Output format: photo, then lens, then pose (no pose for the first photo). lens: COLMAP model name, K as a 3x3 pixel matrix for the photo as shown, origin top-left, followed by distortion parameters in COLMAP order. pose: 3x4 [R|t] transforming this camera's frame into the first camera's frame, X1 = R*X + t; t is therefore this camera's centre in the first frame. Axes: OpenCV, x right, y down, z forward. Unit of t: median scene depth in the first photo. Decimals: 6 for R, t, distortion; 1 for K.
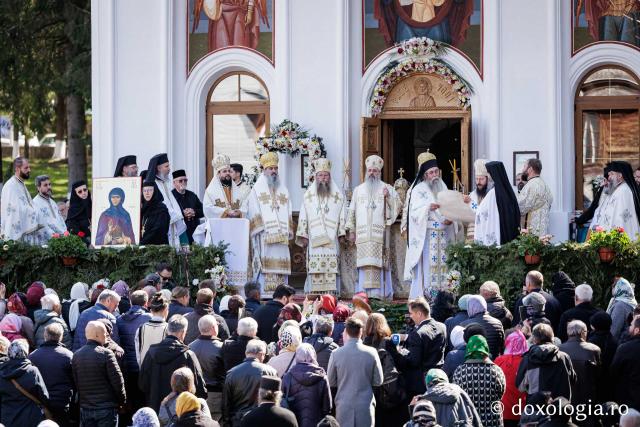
lens RADIAL K [[1878.6, 0, 403.0], [0, 1878.6, 213.5], [0, 0, 1]] dist [0.113147, 0.544197]
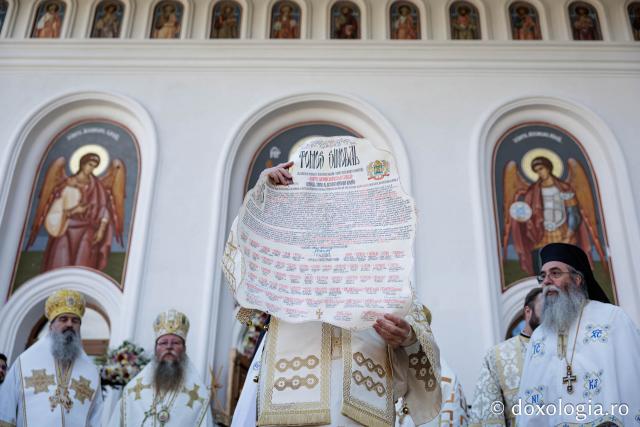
lens RADIAL K [[759.9, 0, 322.0], [0, 759.9, 217.8], [0, 0, 1]] dist [0.004728, 0.000535]
pose [[0.988898, 0.087253, 0.120282, -0.027218], [-0.026821, 0.900966, -0.433060, 0.029133], [-0.146155, 0.425026, 0.893304, 0.695061]]
